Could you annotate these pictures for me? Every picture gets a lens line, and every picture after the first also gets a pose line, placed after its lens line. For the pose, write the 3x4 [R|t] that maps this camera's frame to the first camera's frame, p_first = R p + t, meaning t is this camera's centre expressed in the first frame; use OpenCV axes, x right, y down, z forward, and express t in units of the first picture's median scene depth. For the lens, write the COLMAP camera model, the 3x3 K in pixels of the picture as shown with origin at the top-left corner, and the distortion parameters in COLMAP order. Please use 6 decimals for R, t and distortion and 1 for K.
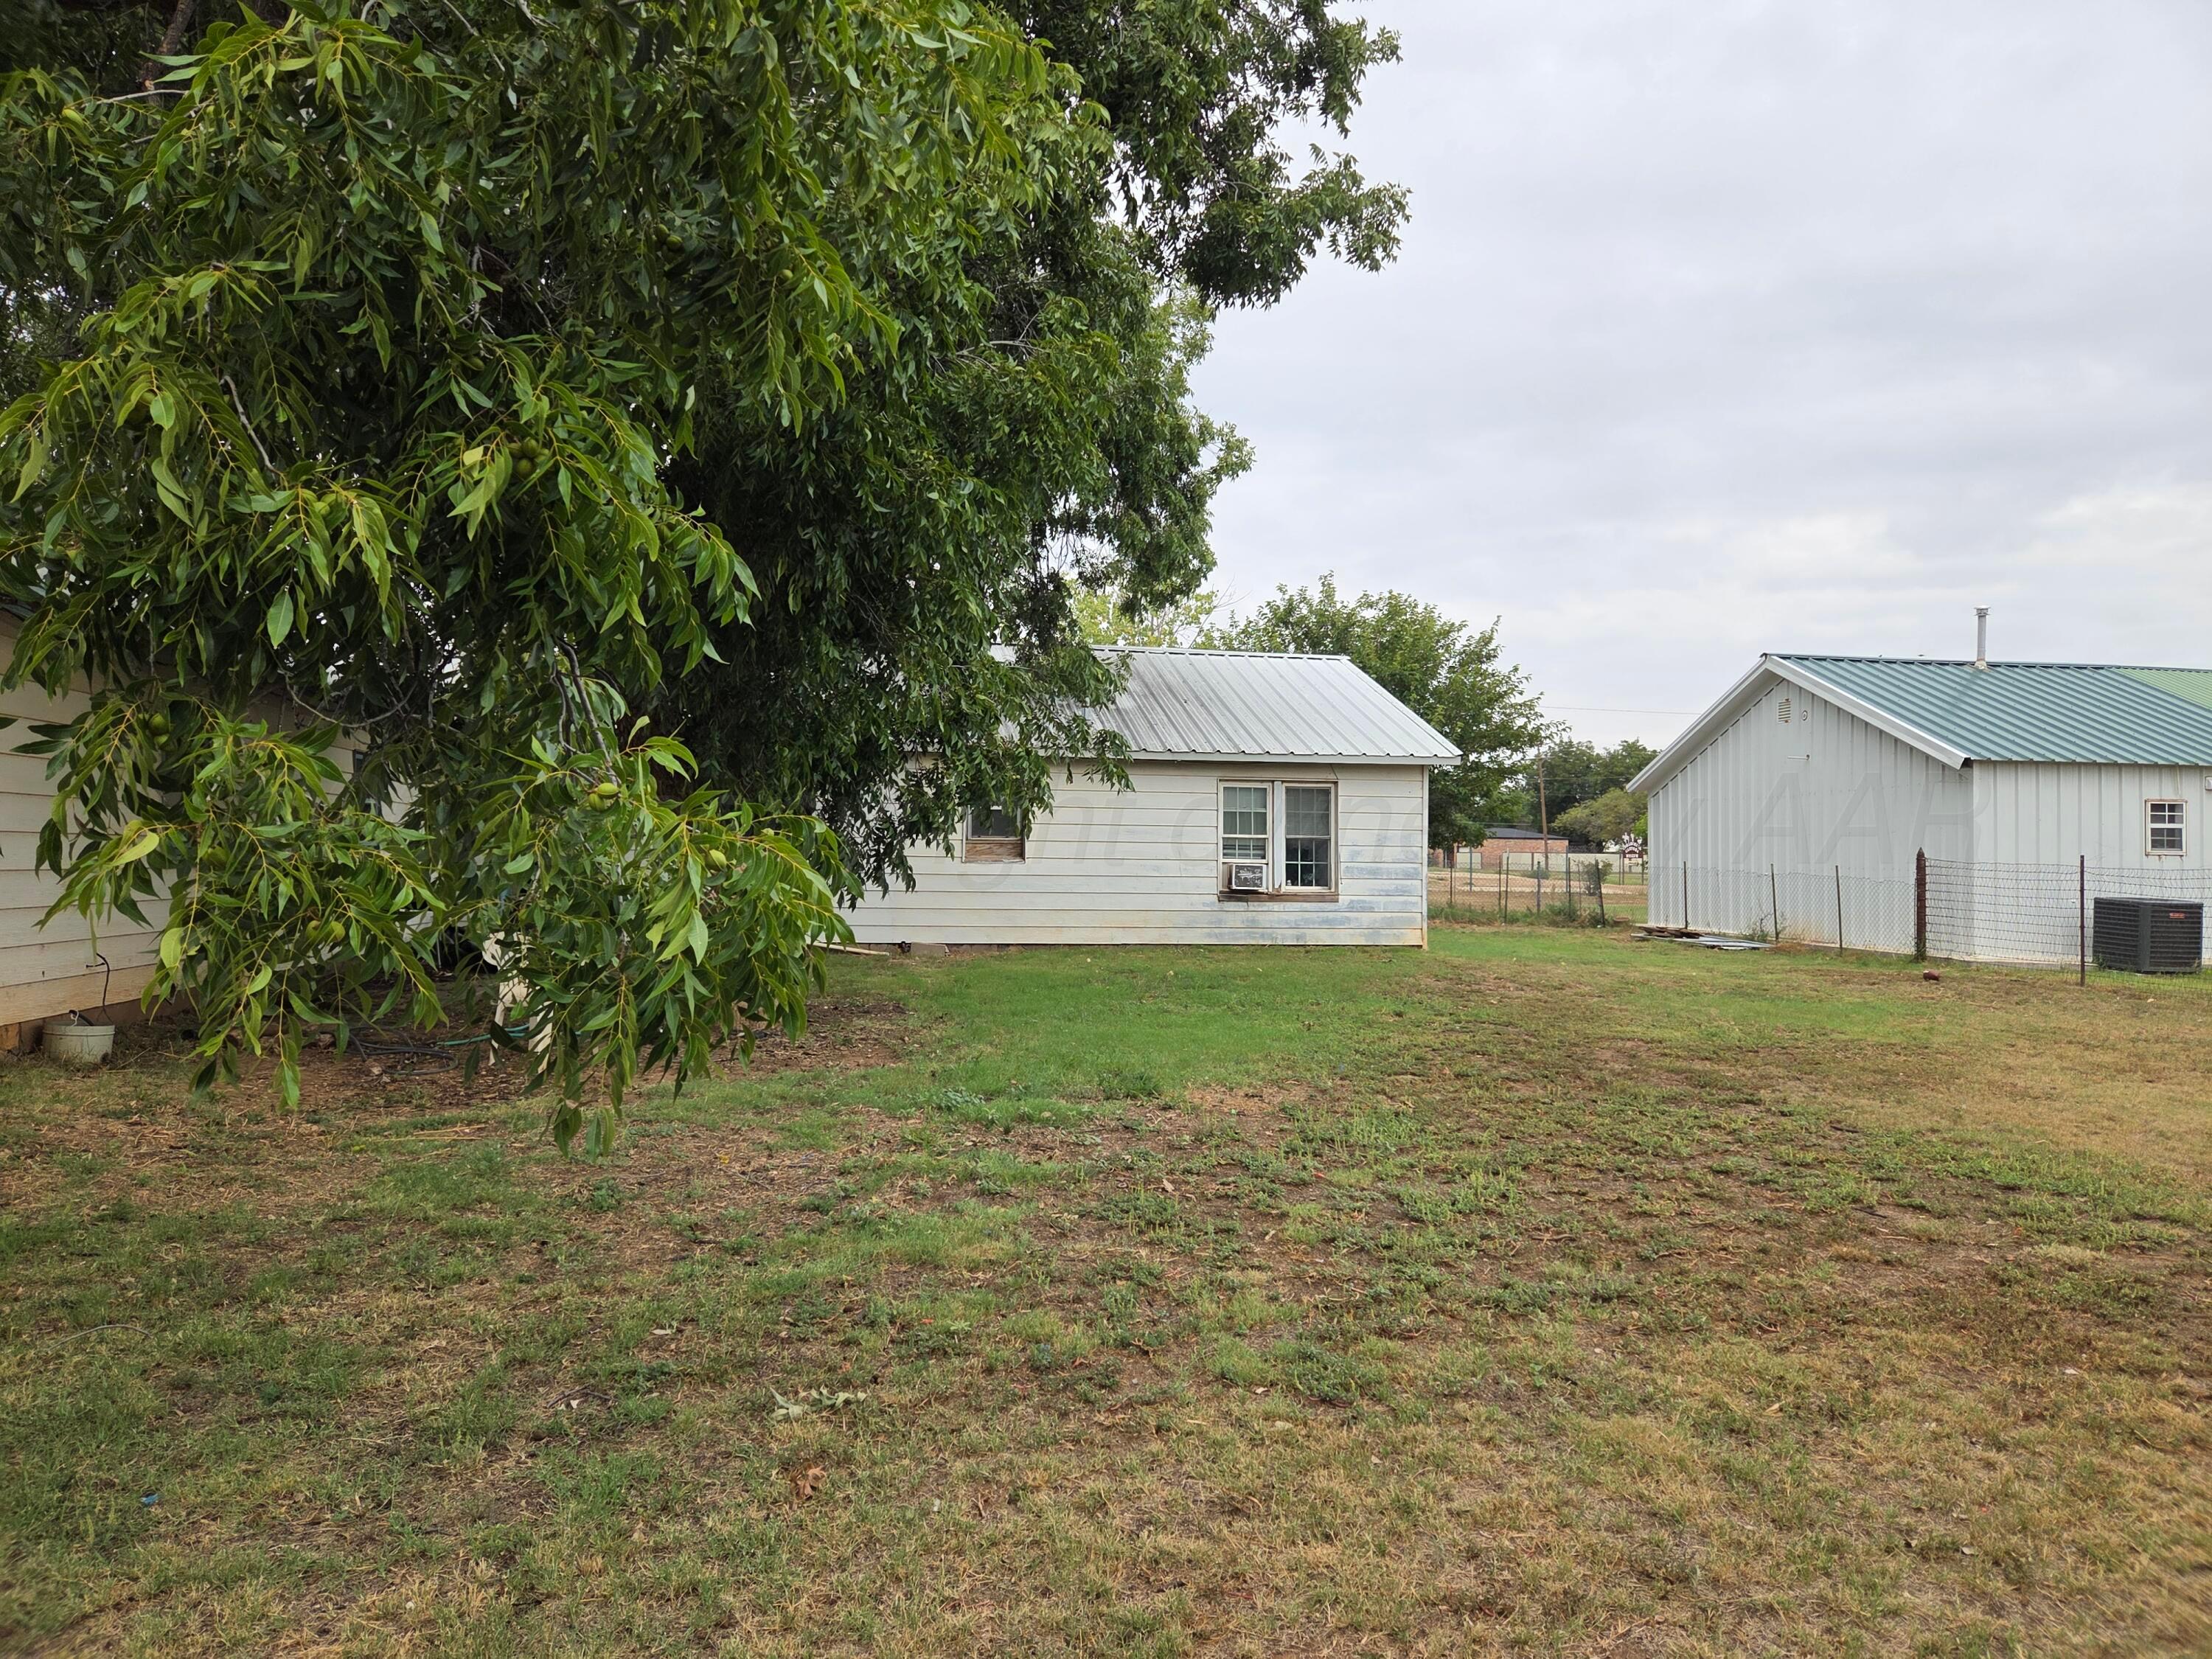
lens RADIAL K [[1454.1, 0, 1099.7], [0, 1454.1, 817.4], [0, 0, 1]] dist [0.012006, -0.001490]
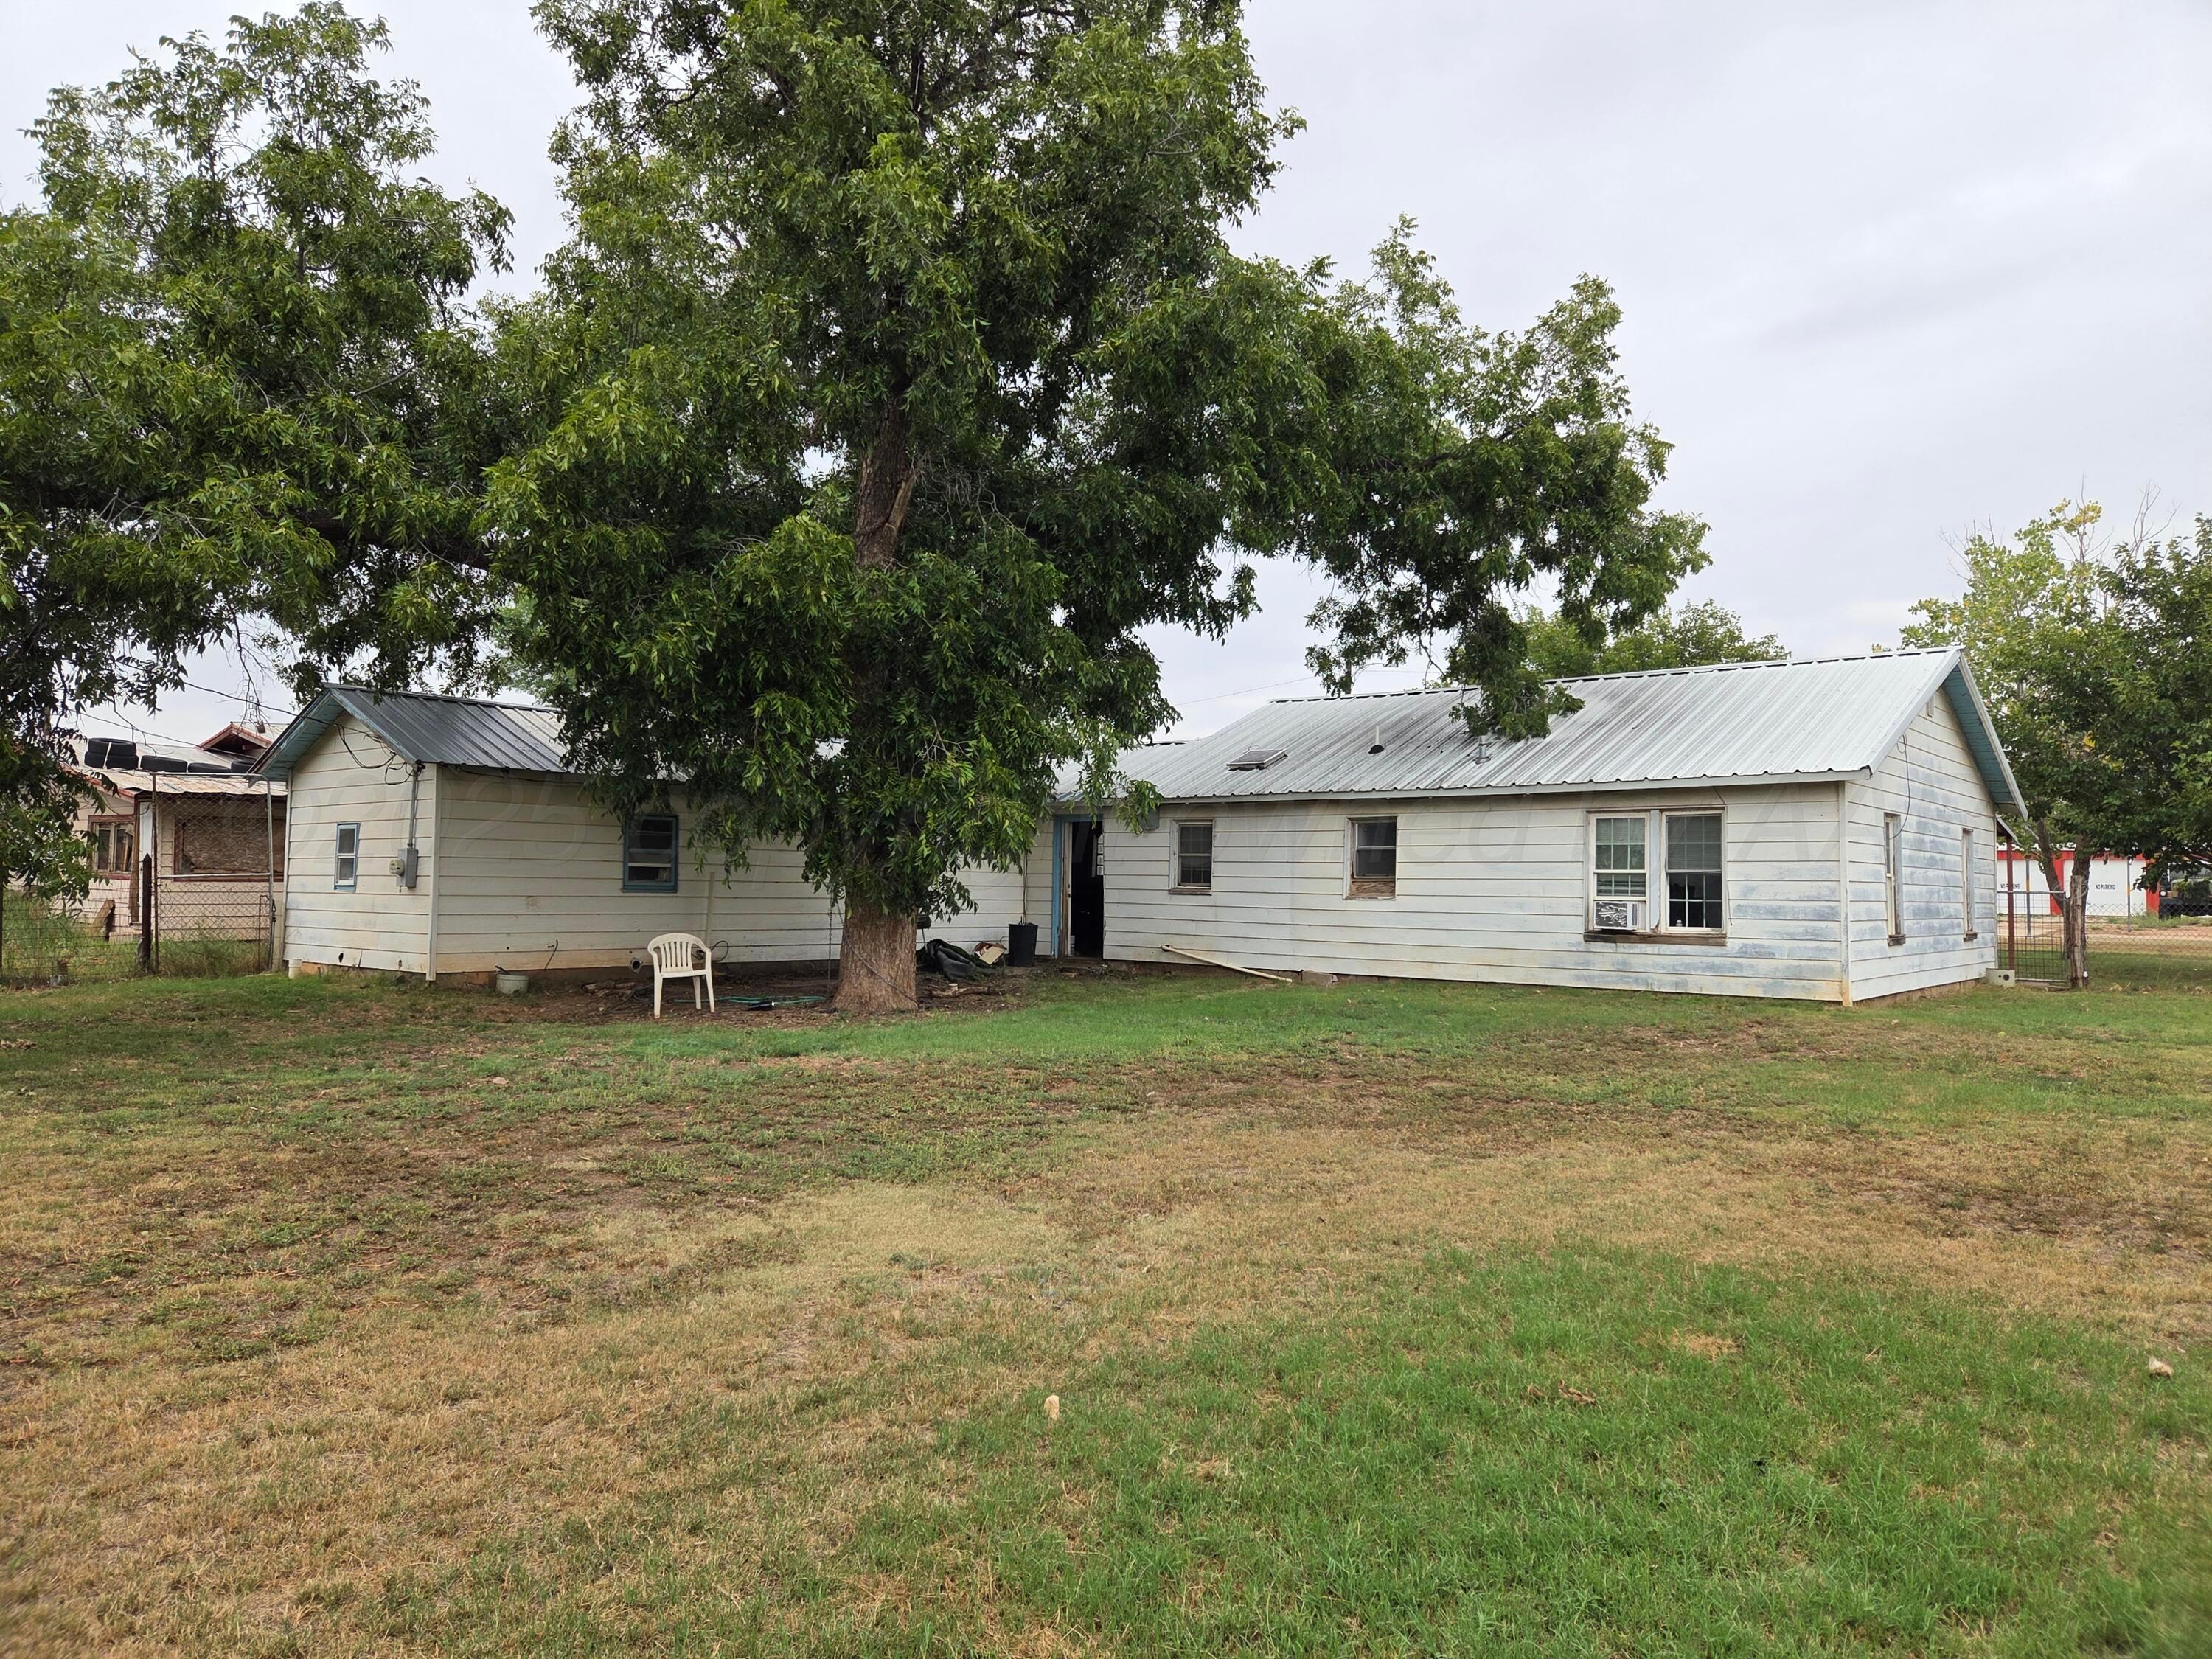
lens RADIAL K [[1454.1, 0, 1091.9], [0, 1454.1, 839.5], [0, 0, 1]] dist [0.012006, -0.001490]
pose [[0.679341, -0.029131, -0.733245, 0.550172], [0.013866, 0.999543, -0.026864, 0.012703], [0.733692, 0.008082, 0.679434, 0.125125]]
